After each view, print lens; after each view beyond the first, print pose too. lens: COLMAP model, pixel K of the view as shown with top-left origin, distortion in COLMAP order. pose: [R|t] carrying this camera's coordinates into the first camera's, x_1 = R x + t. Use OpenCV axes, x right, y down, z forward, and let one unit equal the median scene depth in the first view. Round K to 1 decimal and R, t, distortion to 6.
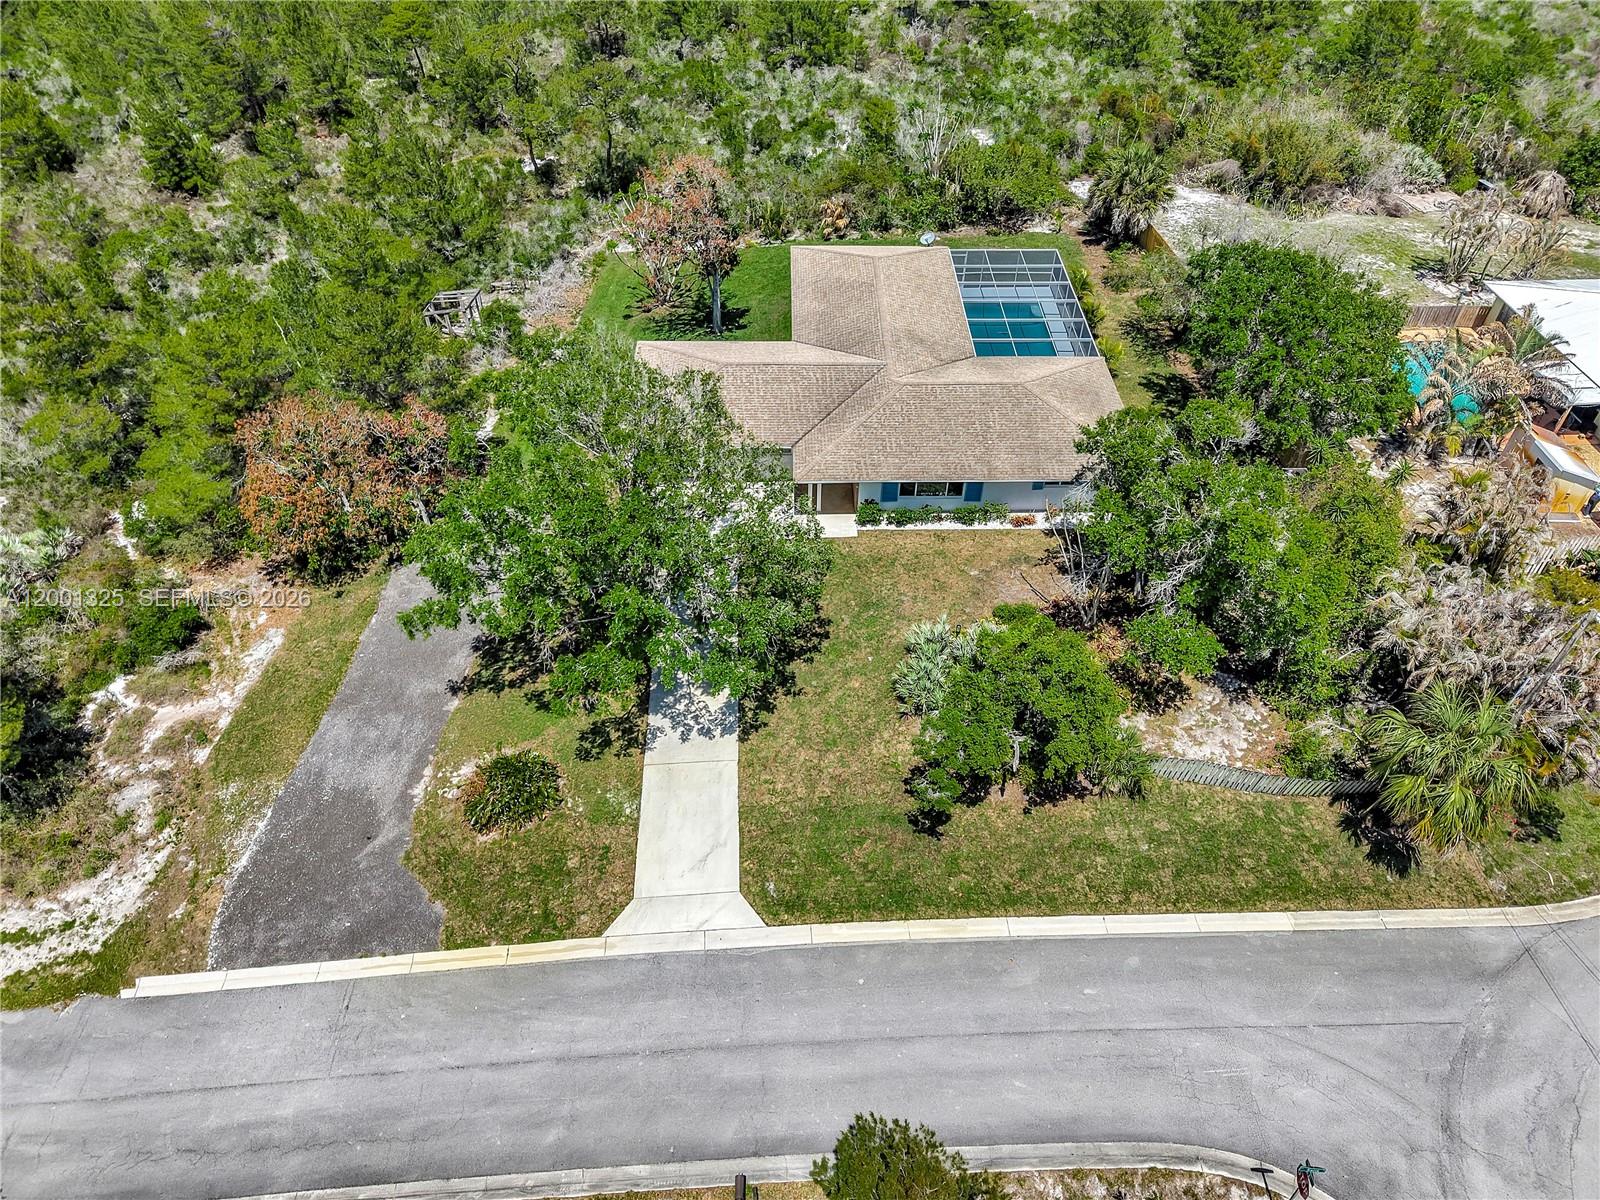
lens RADIAL K [[1089.7, 0, 794.6], [0, 1089.7, 595.3], [0, 0, 1]] dist [0.007768, -0.001246]
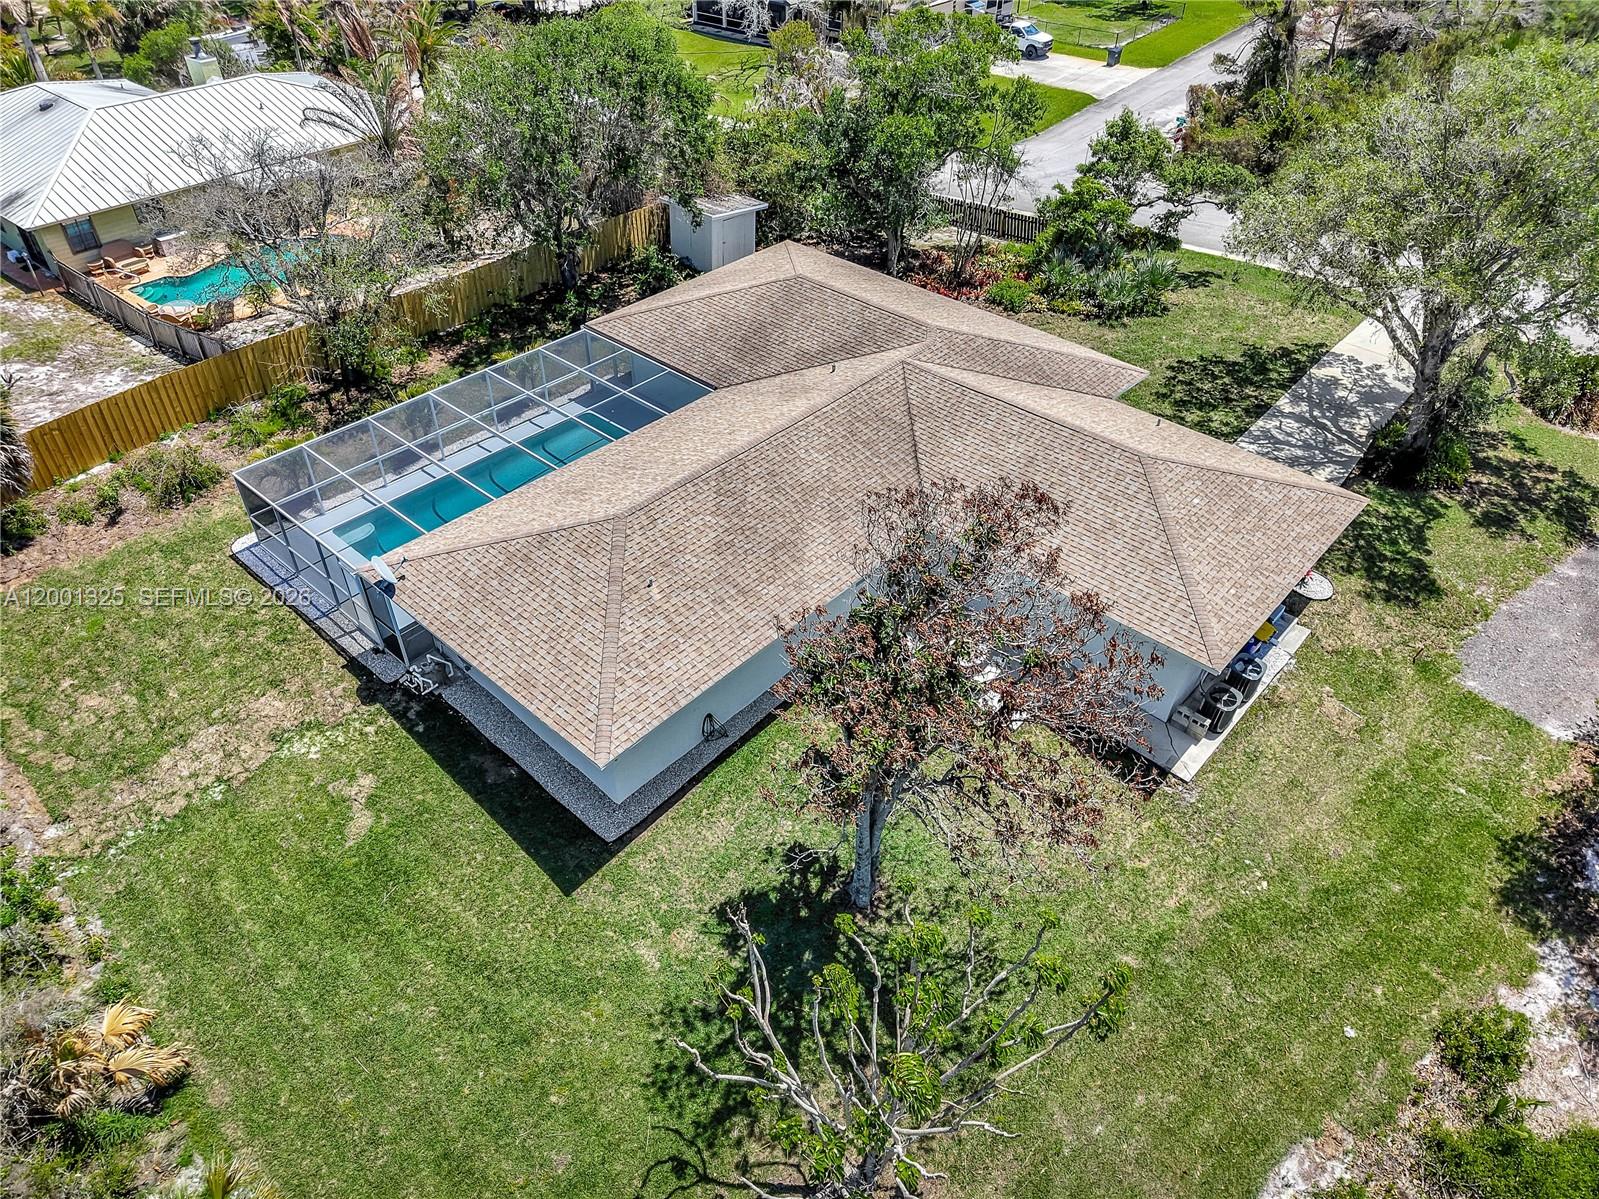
lens RADIAL K [[1076.1, 0, 794.7], [0, 1076.1, 595.8], [0, 0, 1]] dist [0.005292, 0.001769]
pose [[-0.731861, -0.451776, 0.510175, -0.319004], [0.448099, 0.244992, 0.859759, -0.952018], [-0.513407, 0.857833, 0.023140, 1.460473]]
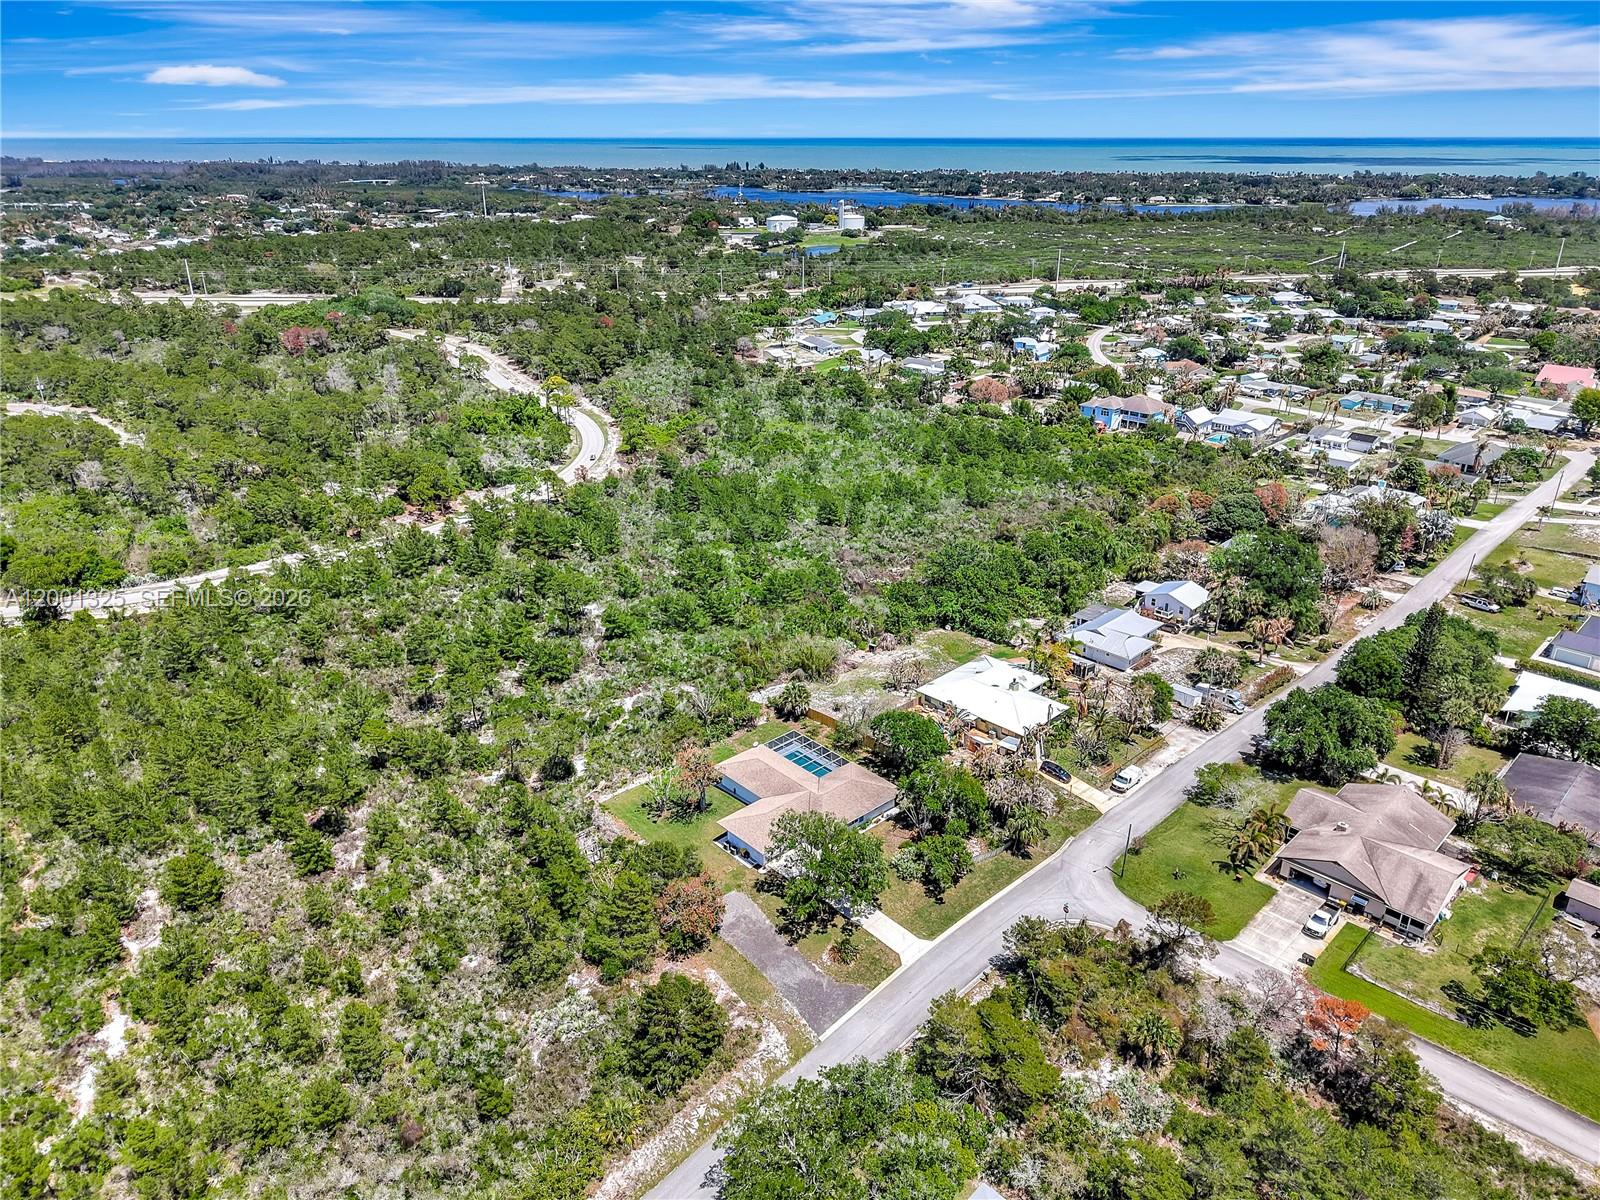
lens RADIAL K [[1103.0, 0, 783.3], [0, 1103.0, 570.0], [0, 0, 1]] dist [0.015455, -0.002934]
pose [[0.757162, -0.260178, 0.599177, -1.973303], [0.457879, 0.865587, -0.202746, -0.207501], [-0.465890, 0.427862, 0.774519, -1.837153]]
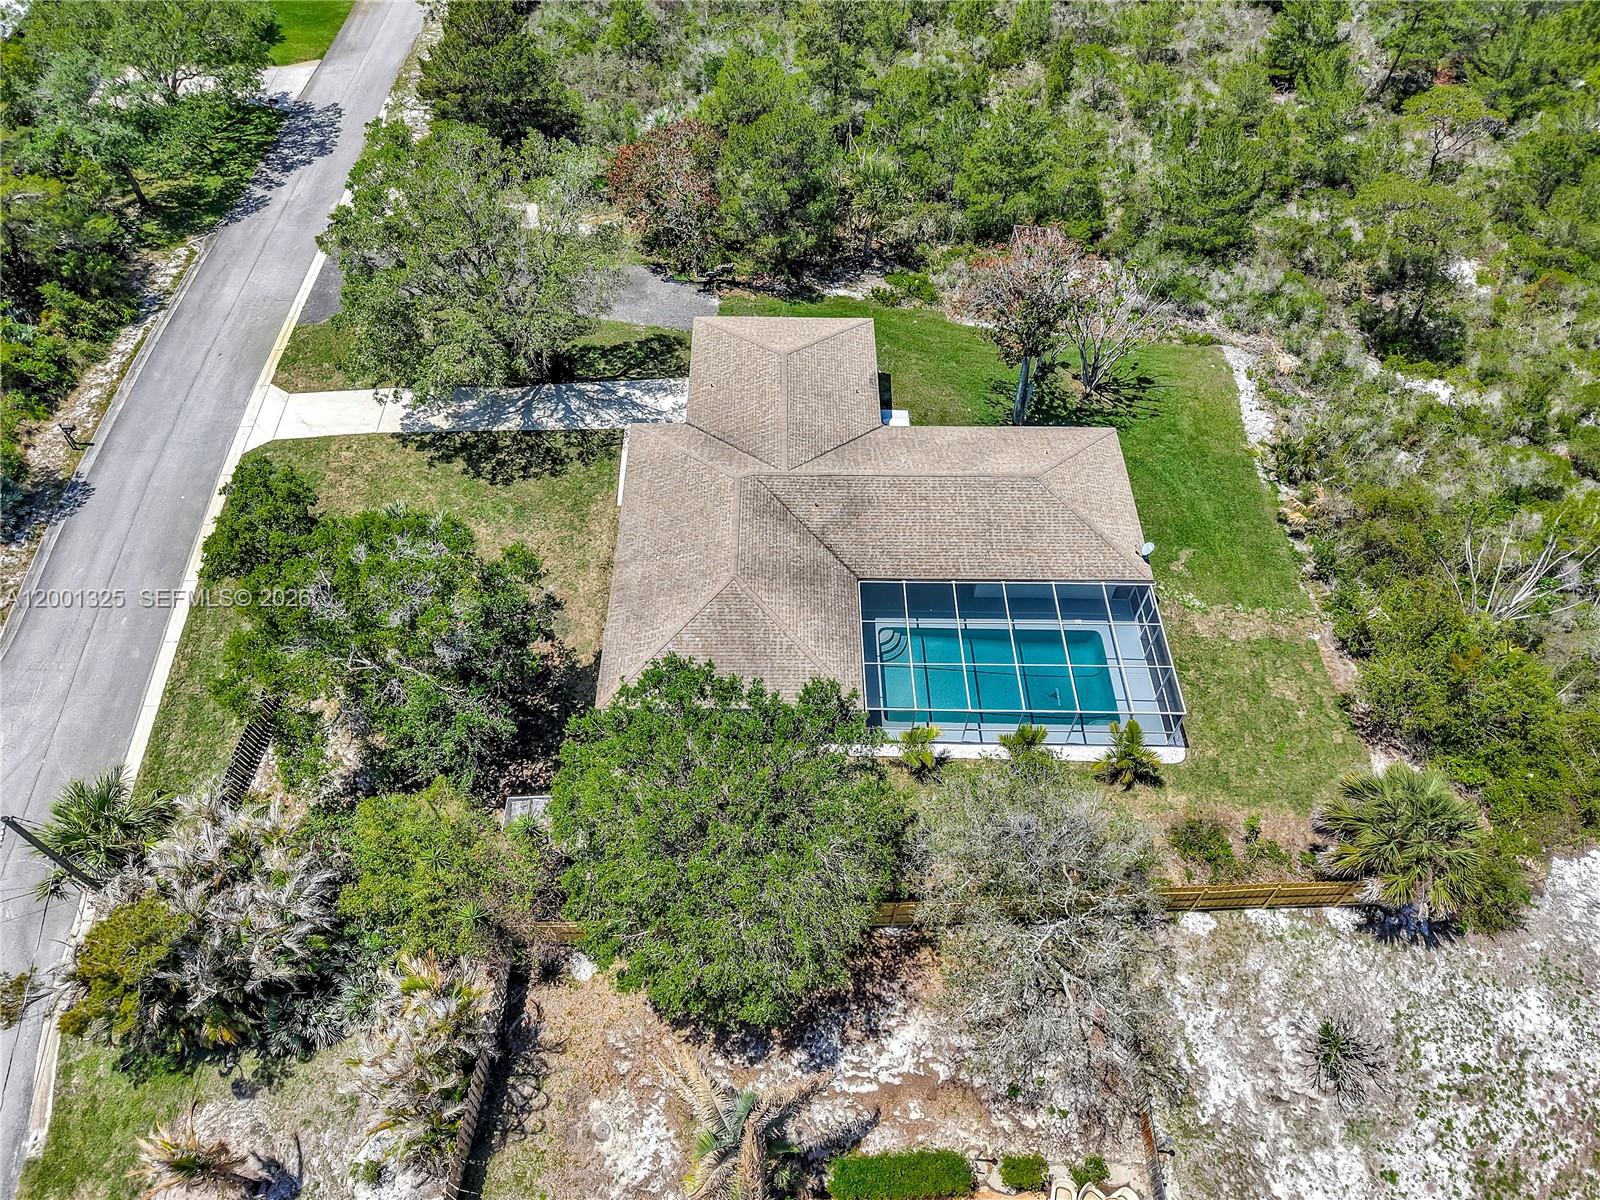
lens RADIAL K [[1091.5, 0, 802.3], [0, 1091.5, 595.4], [0, 0, 1]] dist [0.013157, -0.004277]
pose [[-0.008452, 0.782893, -0.622099, 0.945540], [-0.696659, 0.441687, 0.565314, -0.897615], [0.717353, 0.438169, 0.541676, 0.720478]]
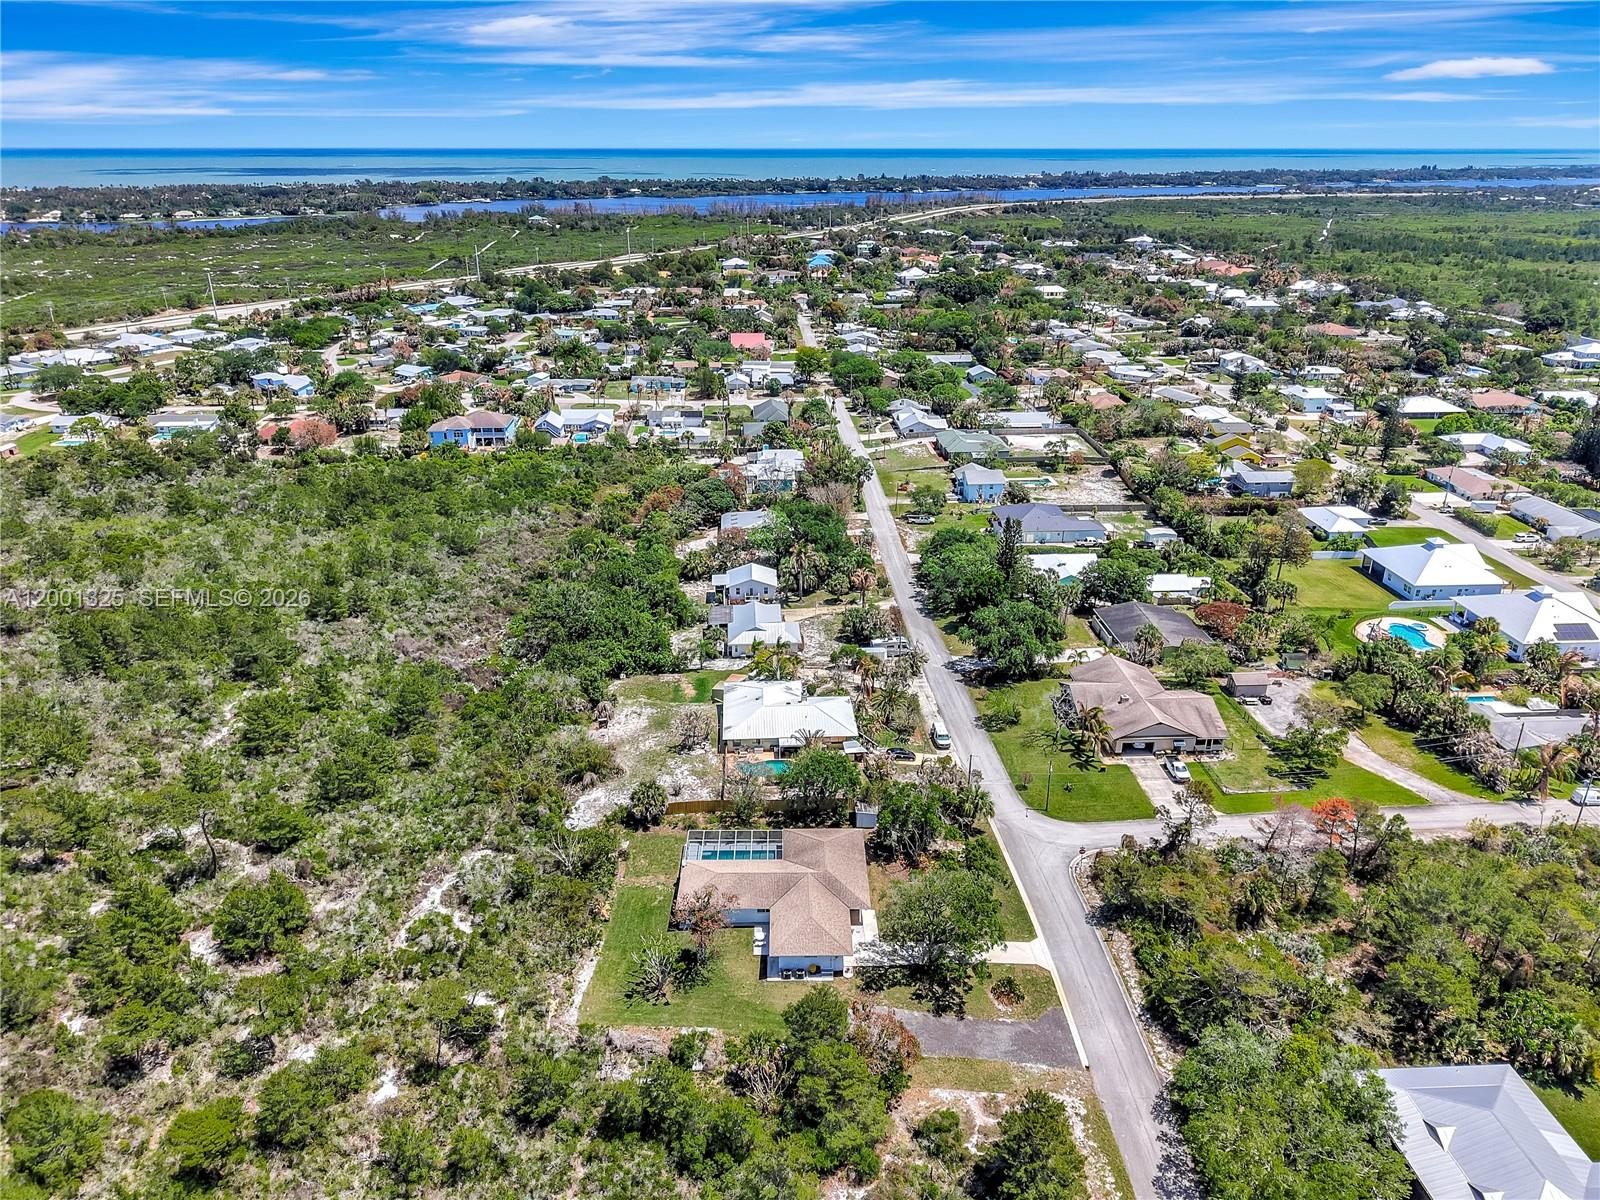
lens RADIAL K [[1089.7, 0, 794.6], [0, 1089.7, 595.3], [0, 0, 1]] dist [0.007768, -0.001246]
pose [[0.016332, -0.402337, 0.915346, -2.537899], [0.682283, 0.673695, 0.283946, -1.789062], [-0.730906, 0.619888, 0.285510, -0.123492]]
